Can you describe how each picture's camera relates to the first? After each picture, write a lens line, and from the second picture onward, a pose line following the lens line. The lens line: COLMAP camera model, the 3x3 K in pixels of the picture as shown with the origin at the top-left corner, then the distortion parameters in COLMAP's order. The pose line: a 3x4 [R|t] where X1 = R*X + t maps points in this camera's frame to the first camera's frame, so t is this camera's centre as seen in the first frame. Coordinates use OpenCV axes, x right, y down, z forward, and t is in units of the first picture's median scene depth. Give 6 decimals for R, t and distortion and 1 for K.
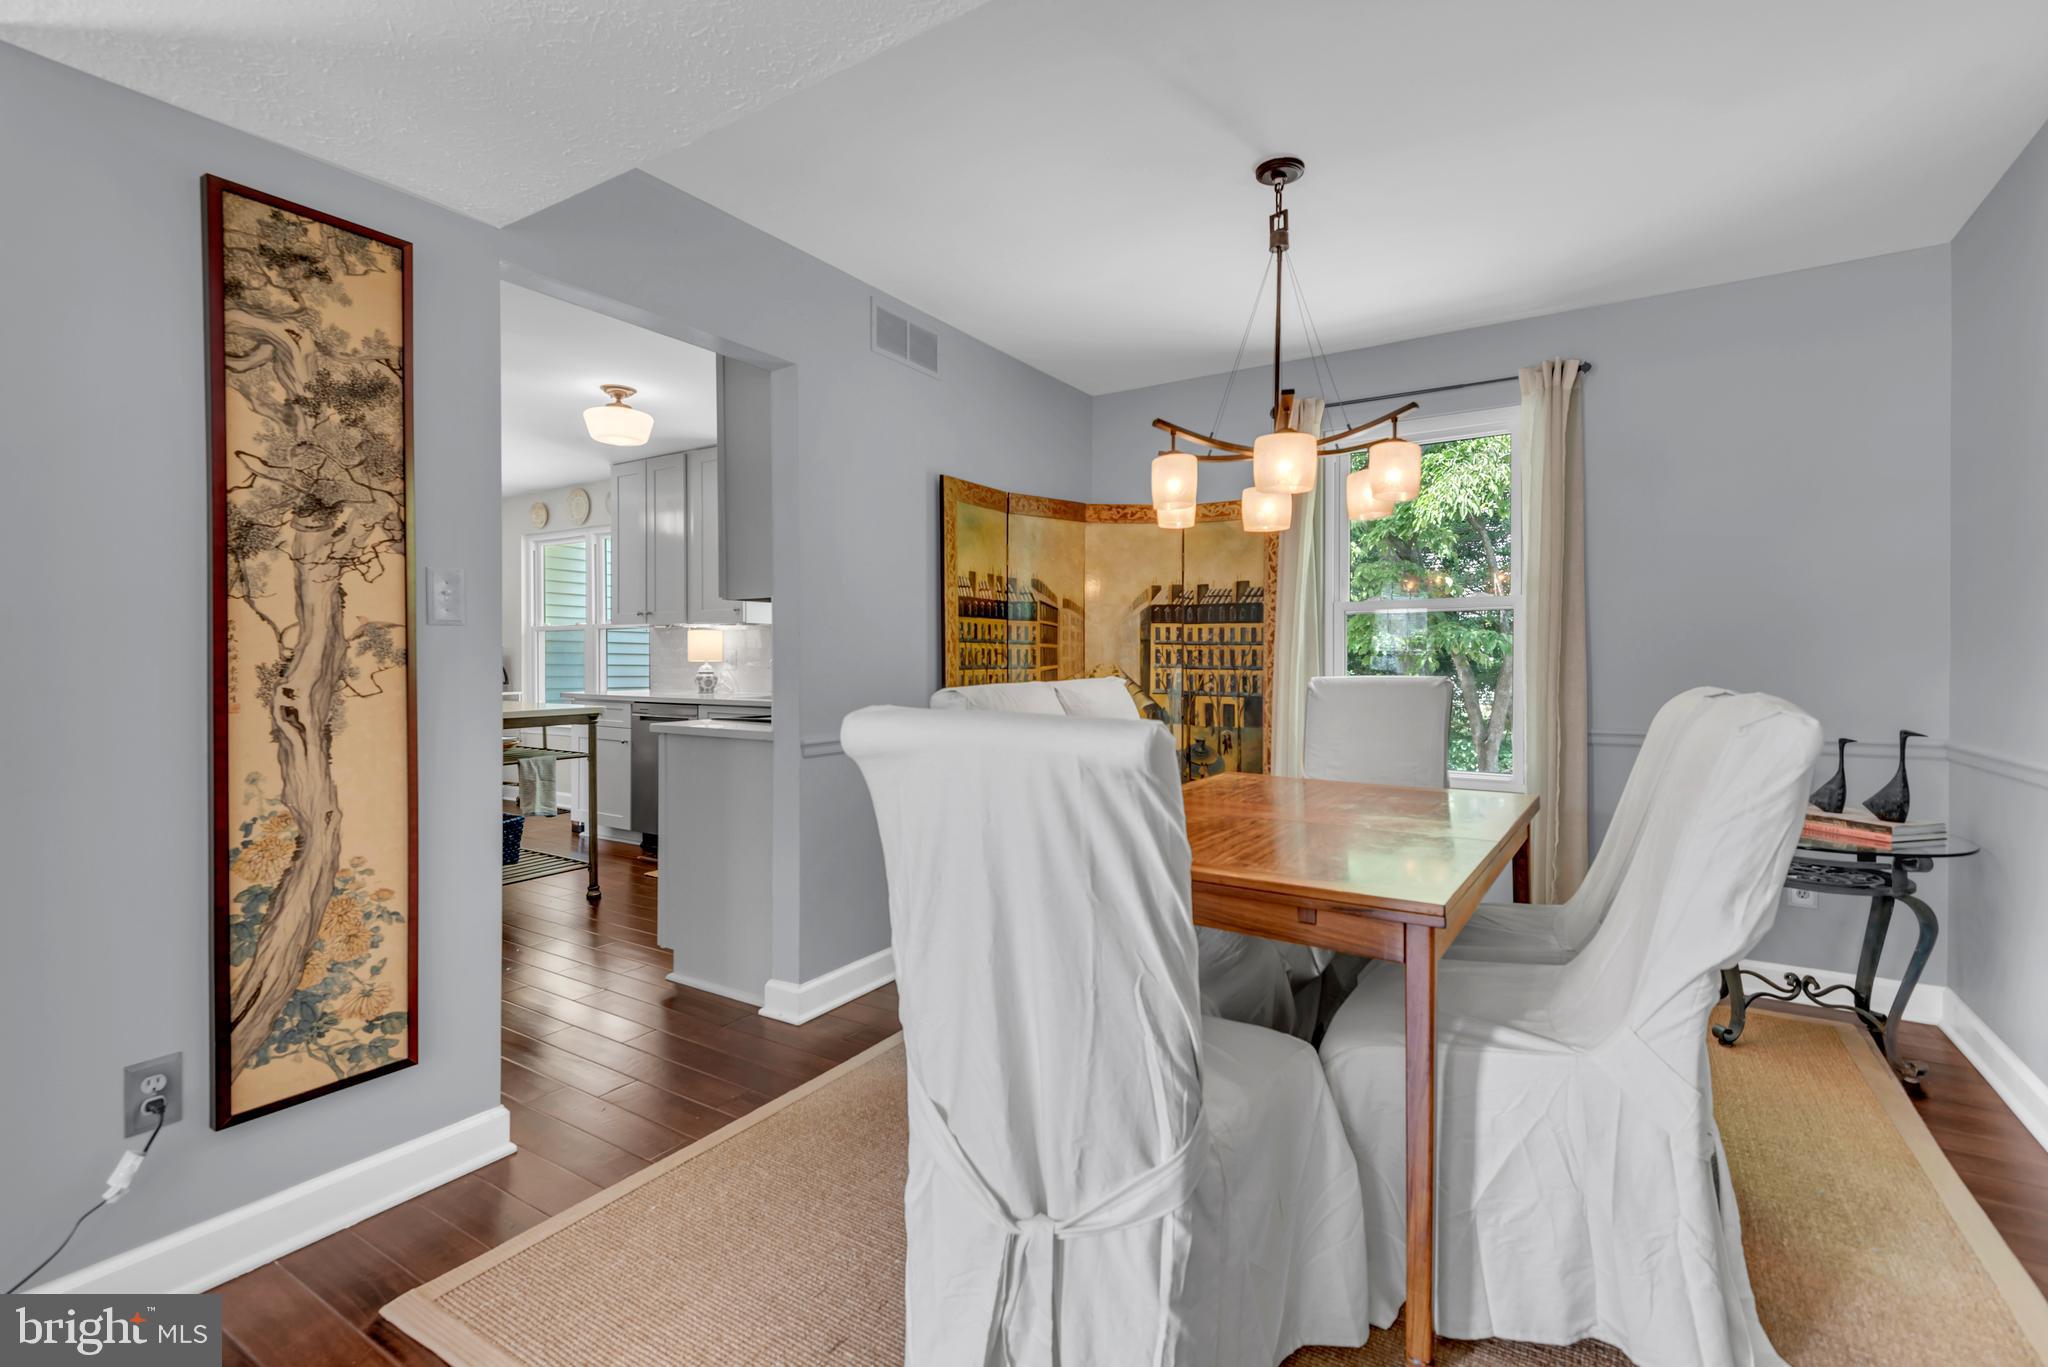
lens RADIAL K [[931.0, 0, 1010.6], [0, 931.0, 669.1], [0, 0, 1]] dist [0.040627, -0.021692]
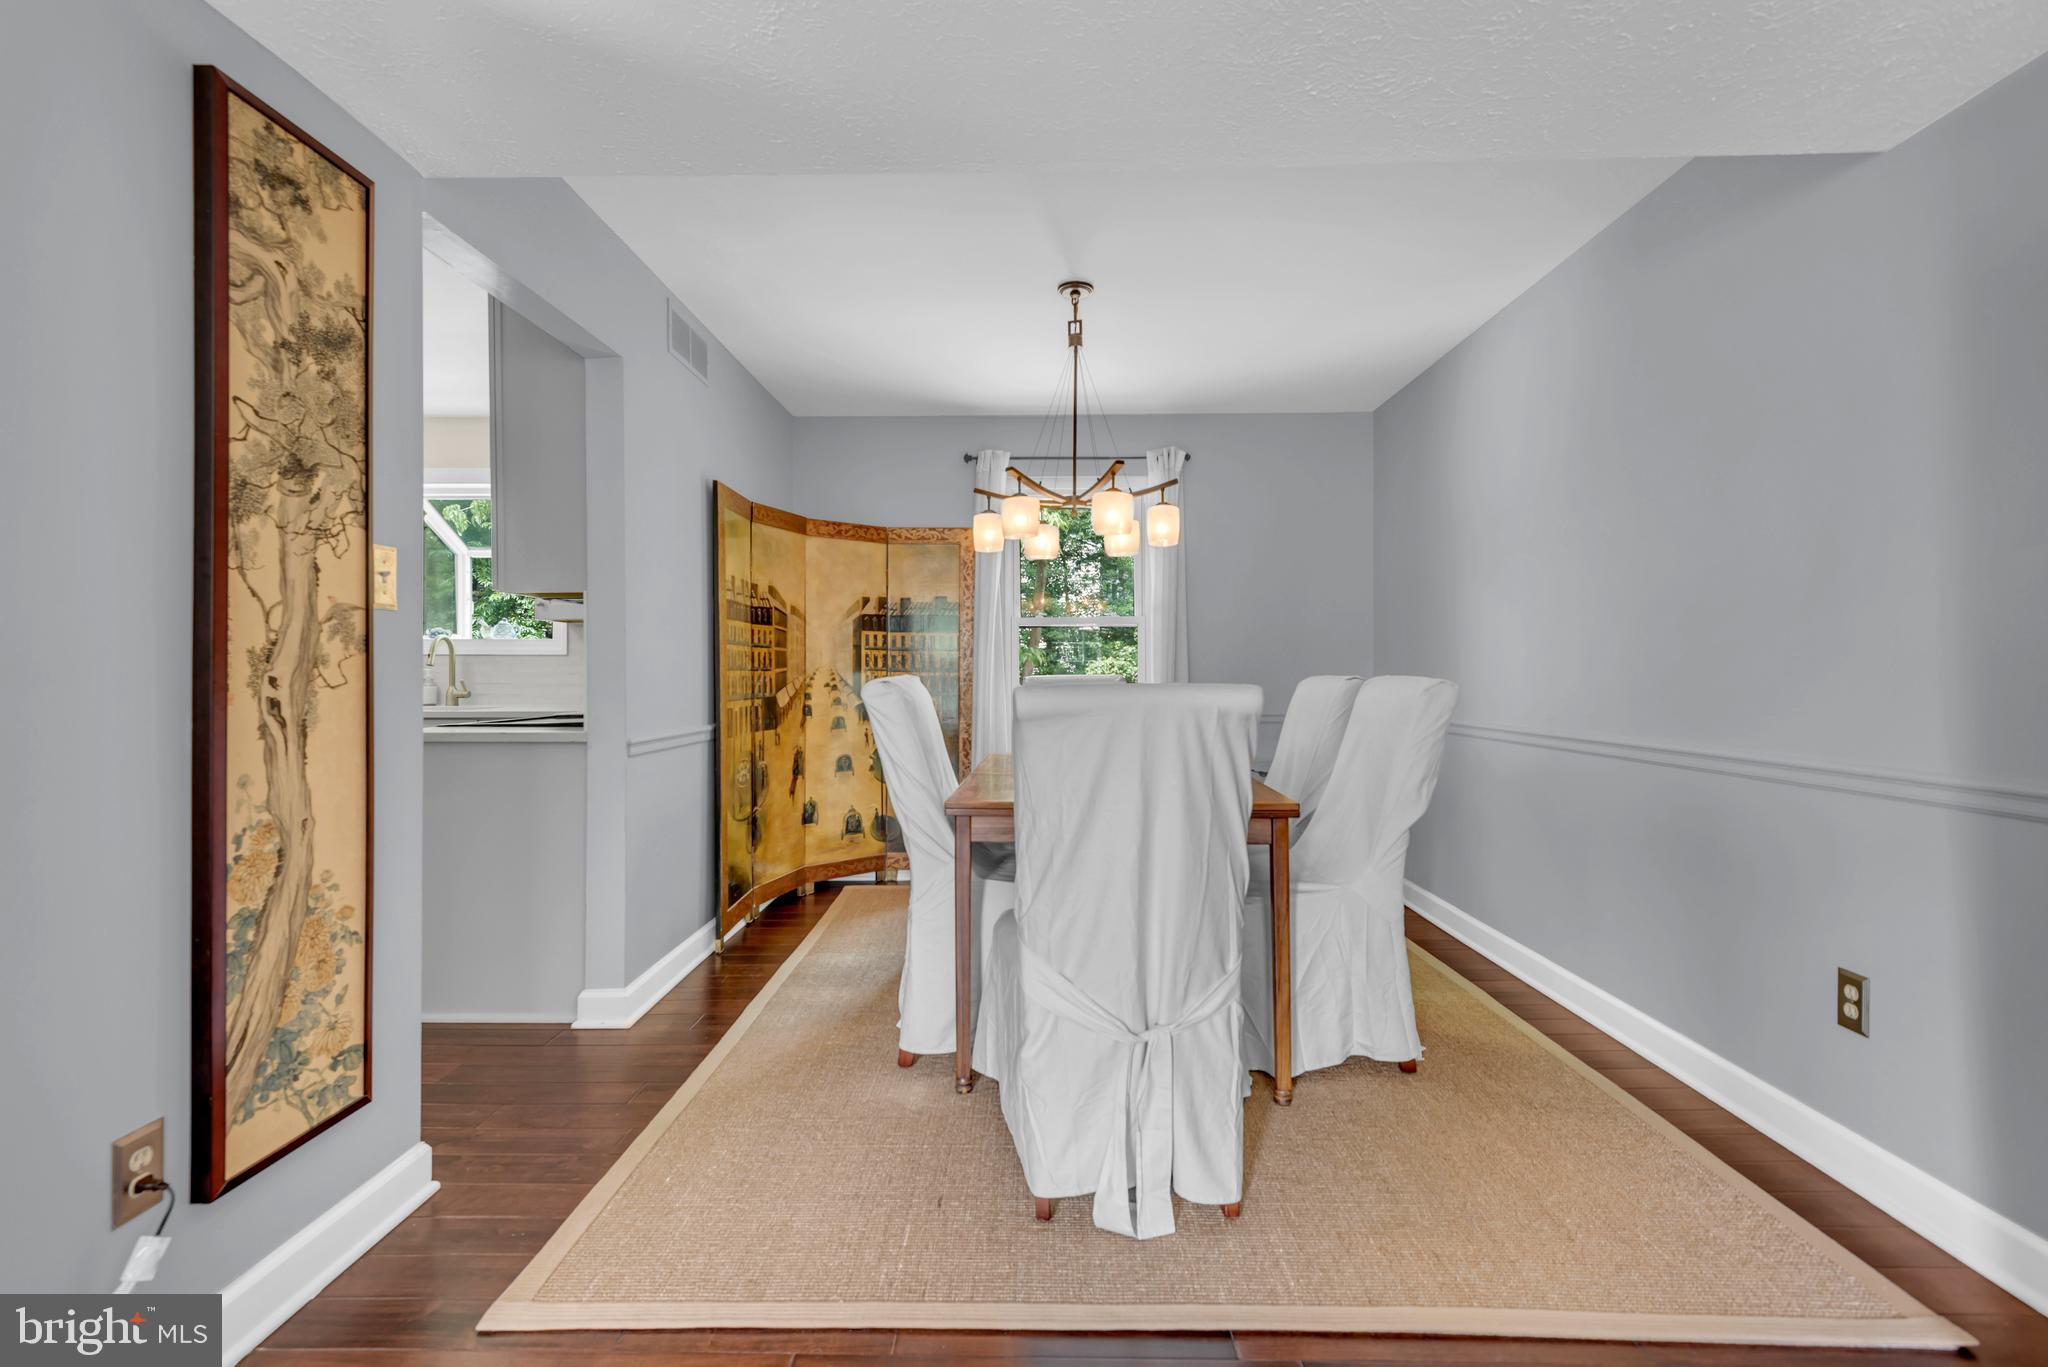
lens RADIAL K [[922.7, 0, 1022.3], [0, 922.7, 677.9], [0, 0, 1]] dist [0.038087, -0.018941]
pose [[0.847436, -0.003258, 0.530888, -0.614394], [0.006039, 0.999976, -0.003502, 0.027462], [-0.530864, 0.006174, 0.847435, -0.081073]]
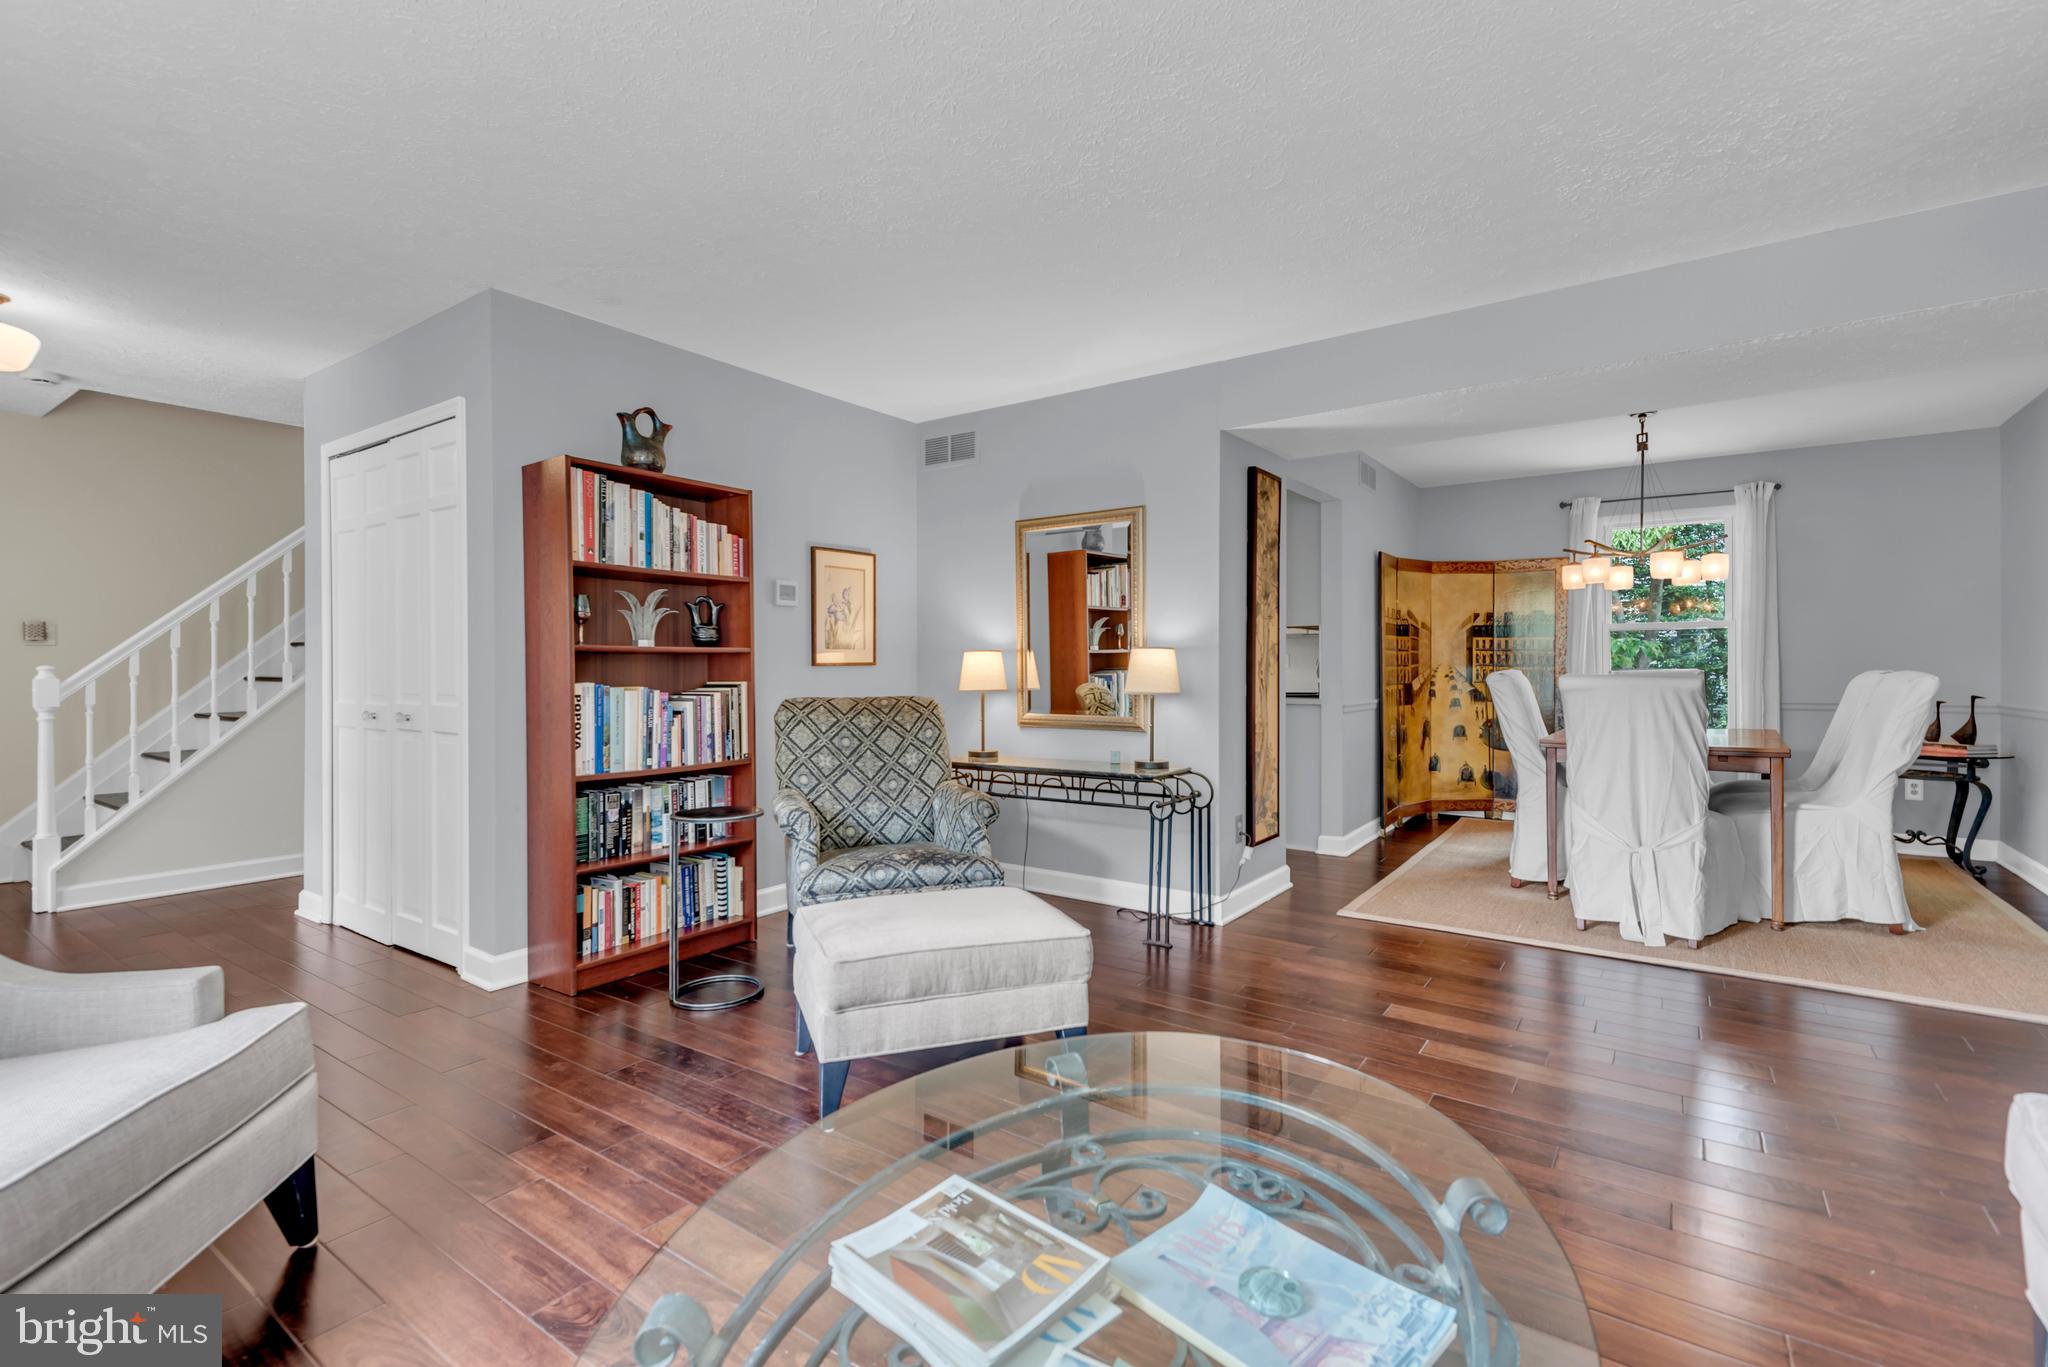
lens RADIAL K [[931.0, 0, 1010.6], [0, 931.0, 669.1], [0, 0, 1]] dist [0.040627, -0.021692]
pose [[0.999068, -0.002940, -0.043062, -1.254305], [0.002601, 0.999965, -0.007918, 0.032759], [0.043084, 0.007798, 0.999041, -1.365075]]
